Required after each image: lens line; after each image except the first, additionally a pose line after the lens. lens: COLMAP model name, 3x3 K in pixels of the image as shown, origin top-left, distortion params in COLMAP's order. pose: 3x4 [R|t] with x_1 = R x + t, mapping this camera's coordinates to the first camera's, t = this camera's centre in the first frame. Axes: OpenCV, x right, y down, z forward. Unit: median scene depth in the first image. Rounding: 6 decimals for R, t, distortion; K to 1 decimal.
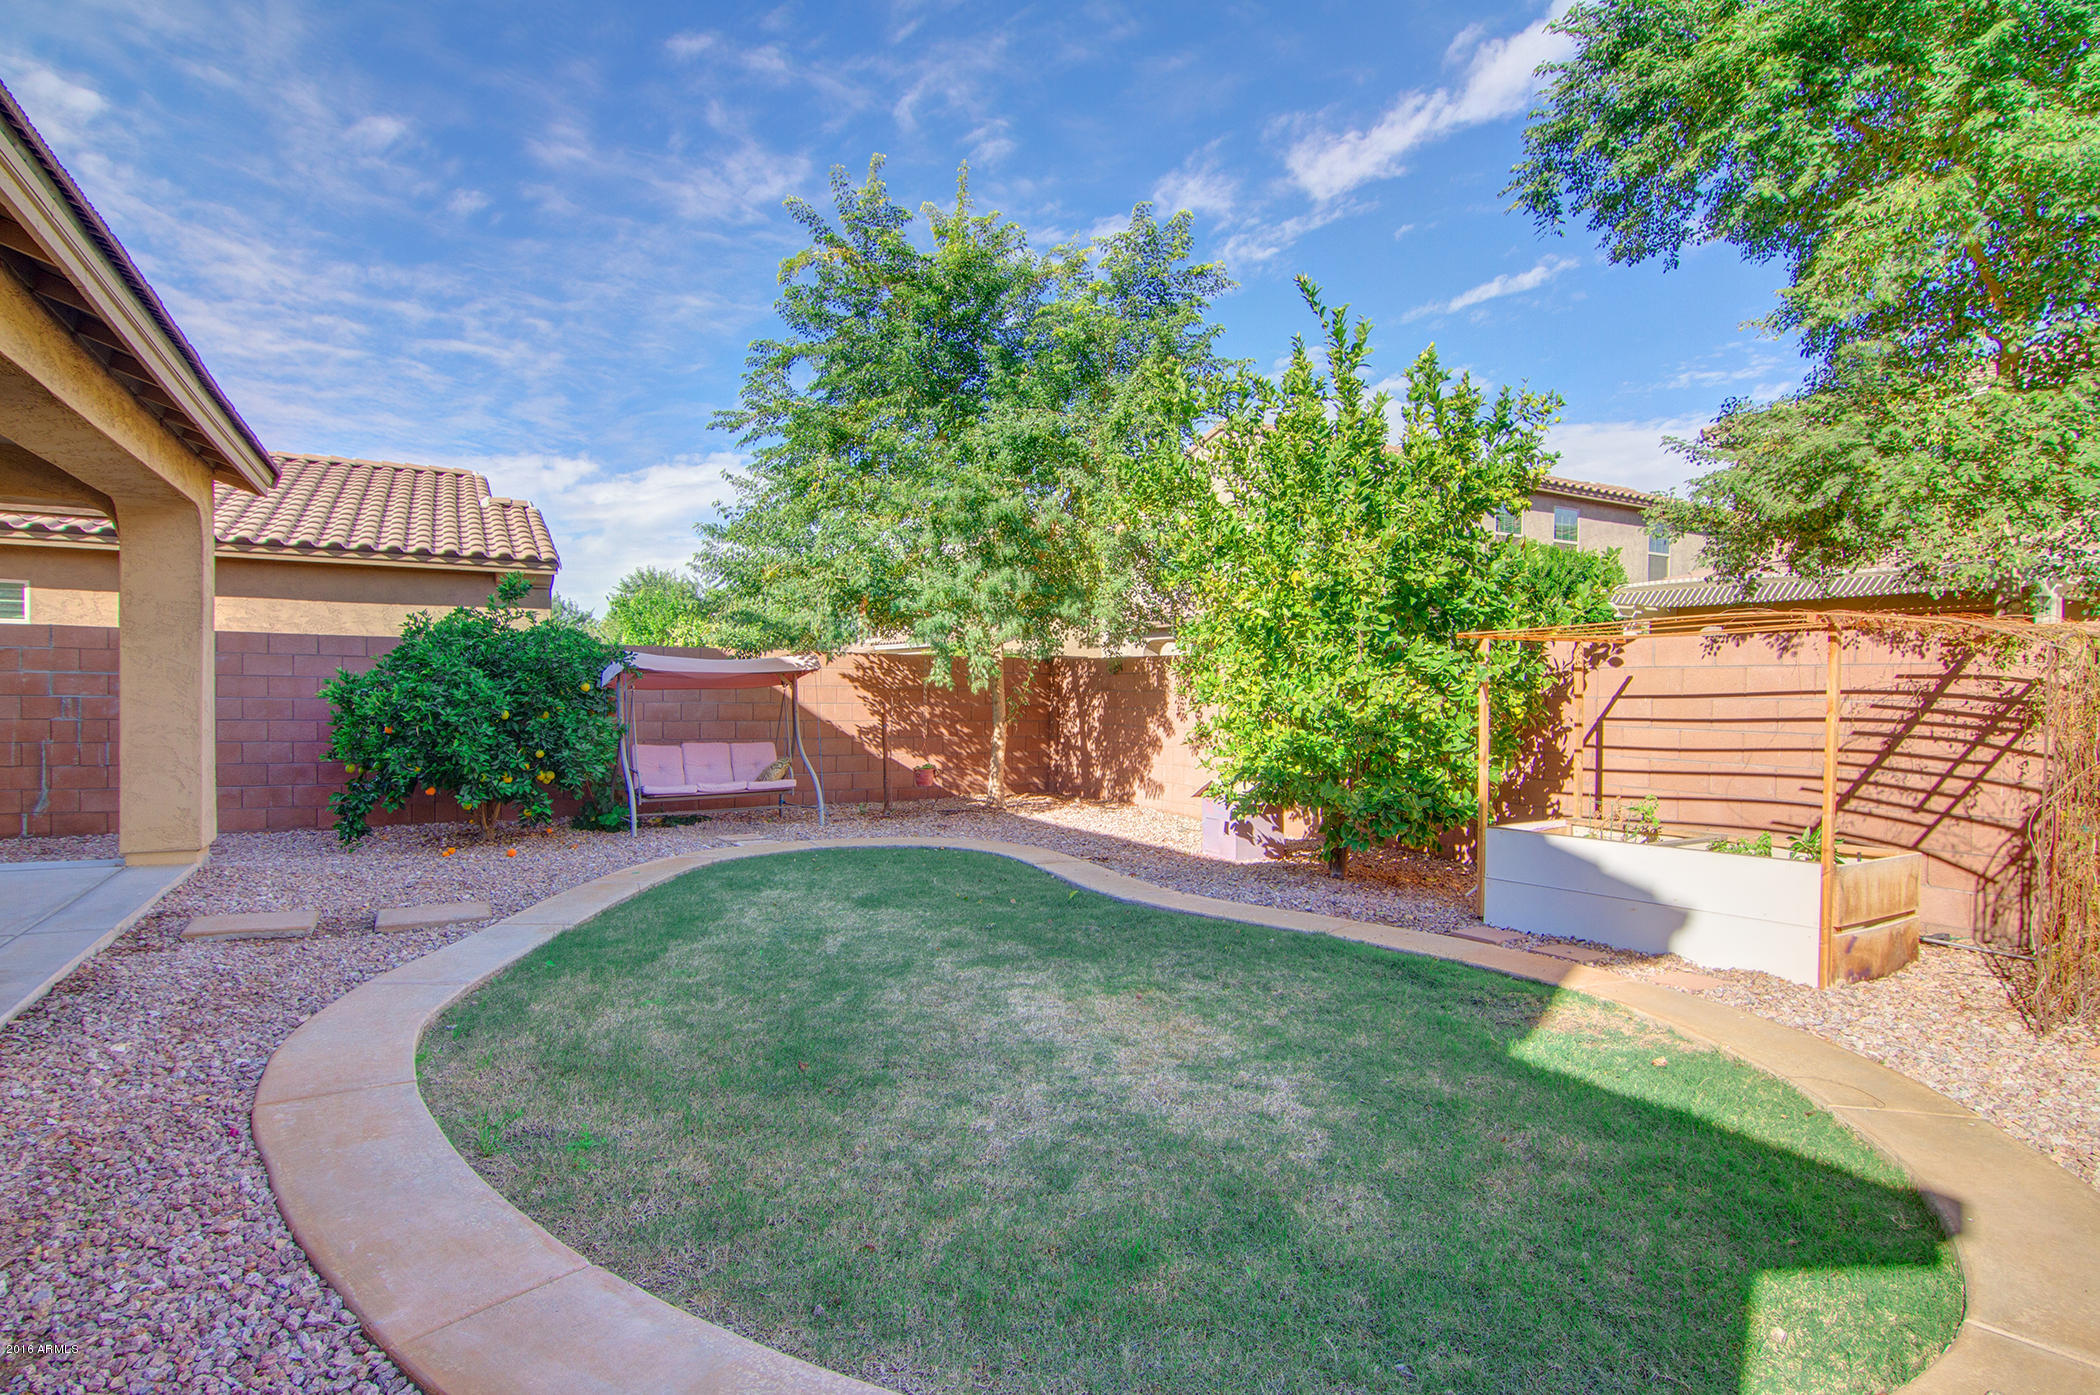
lens RADIAL K [[1069.4, 0, 1043.8], [0, 1069.4, 711.3], [0, 0, 1]] dist [-0.000969, -0.015666]
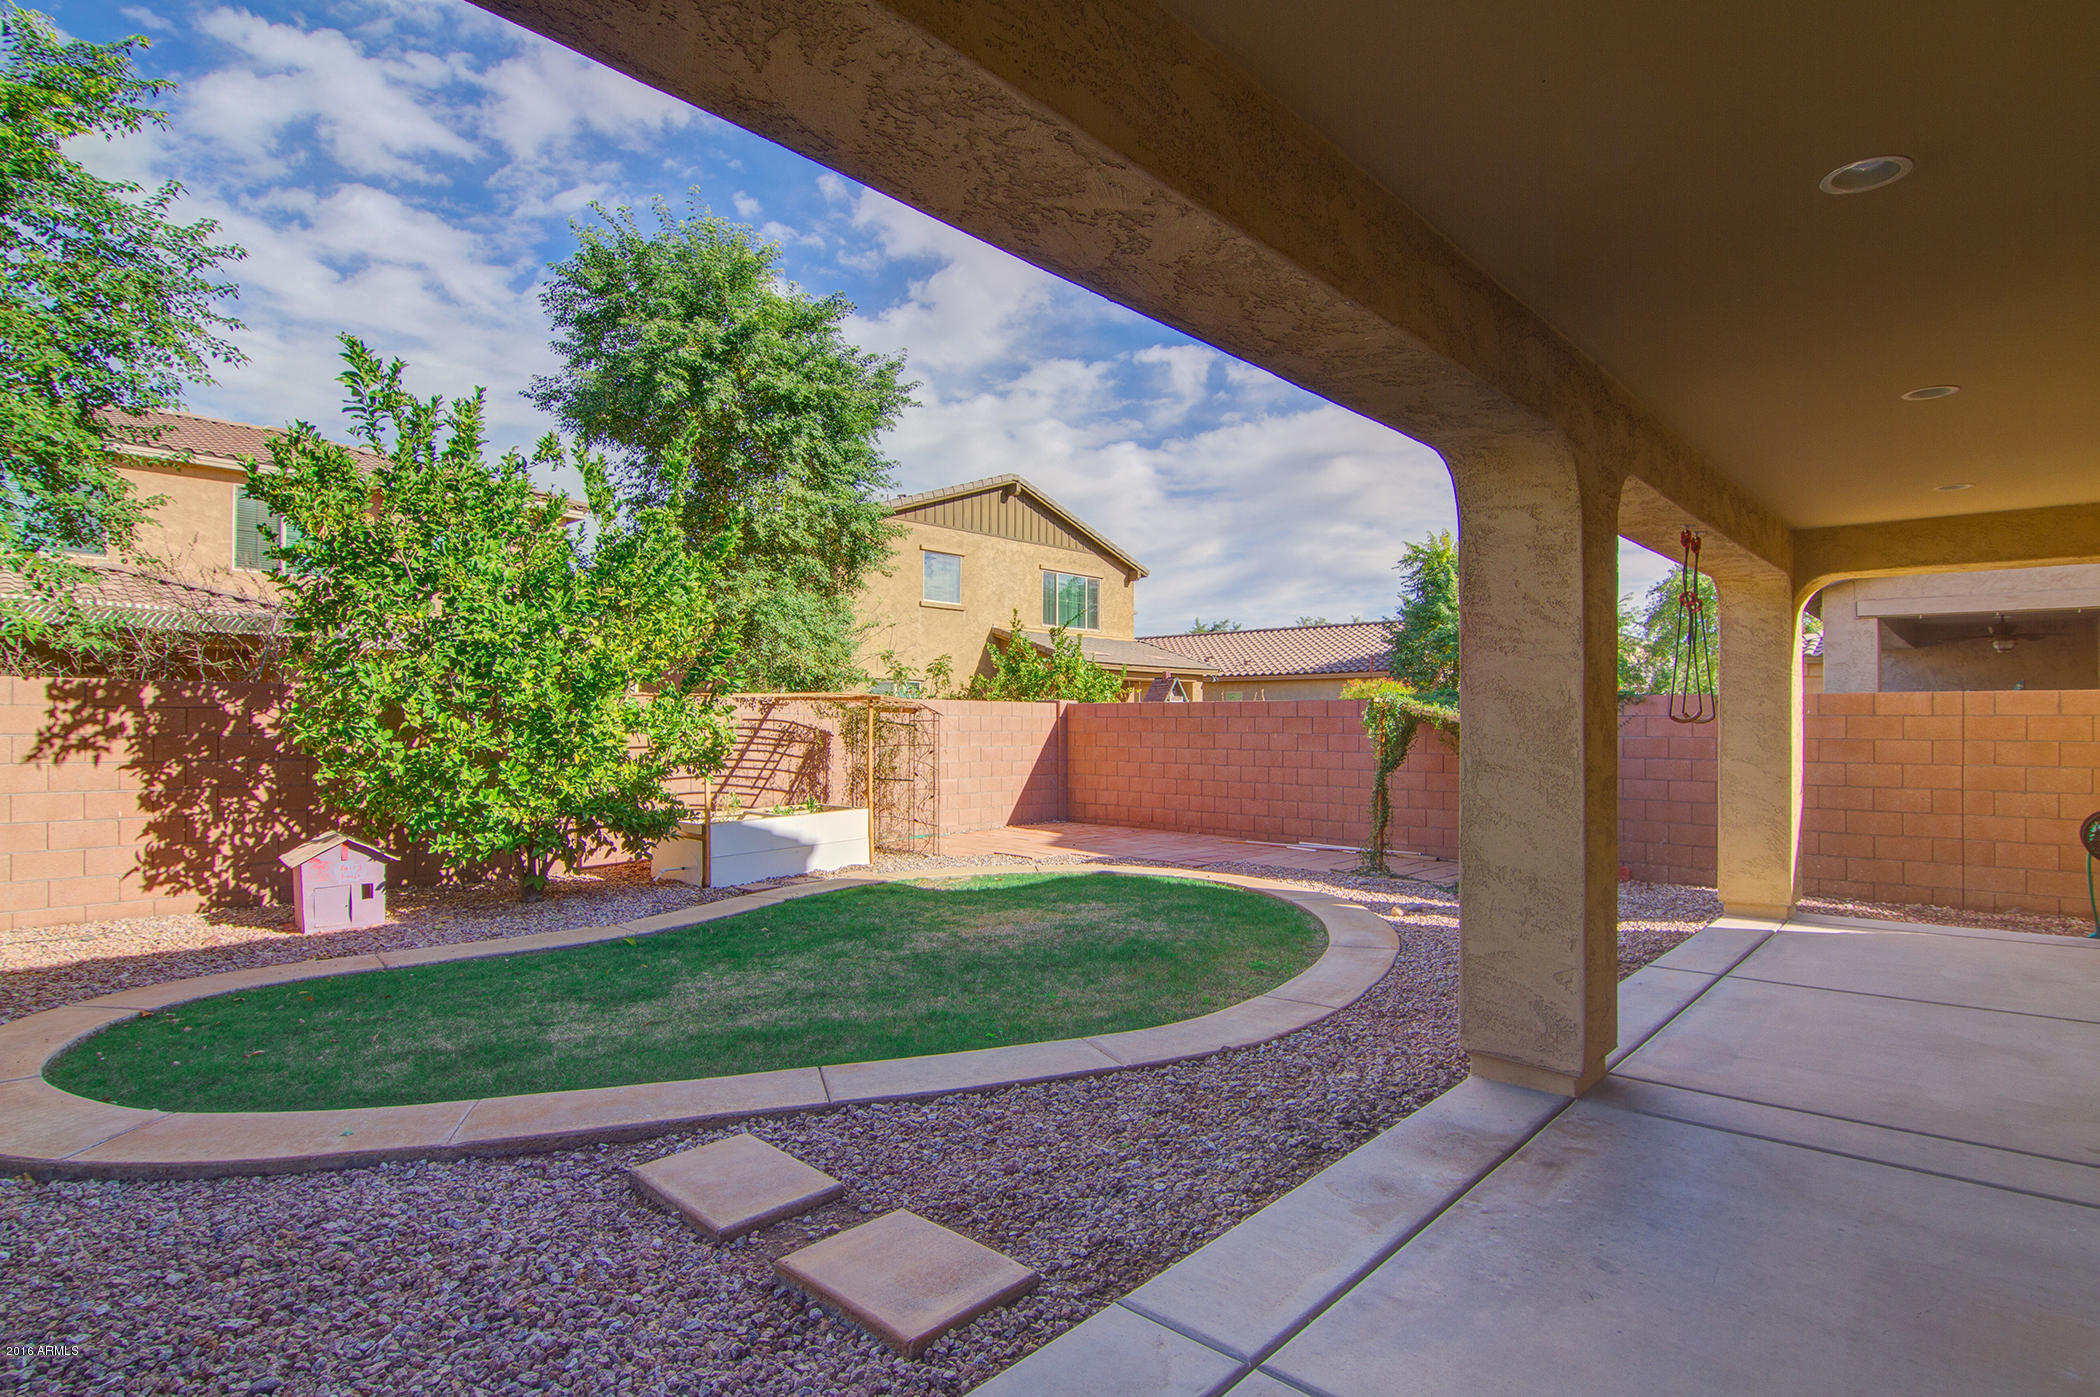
lens RADIAL K [[1069.4, 0, 1043.8], [0, 1069.4, 712.3], [0, 0, 1]] dist [-0.000969, -0.015666]
pose [[-0.305373, -0.002373, 0.952230, -1.266398], [0.009728, 0.999937, 0.005611, -0.054104], [-0.952183, 0.010977, -0.305330, 1.128661]]
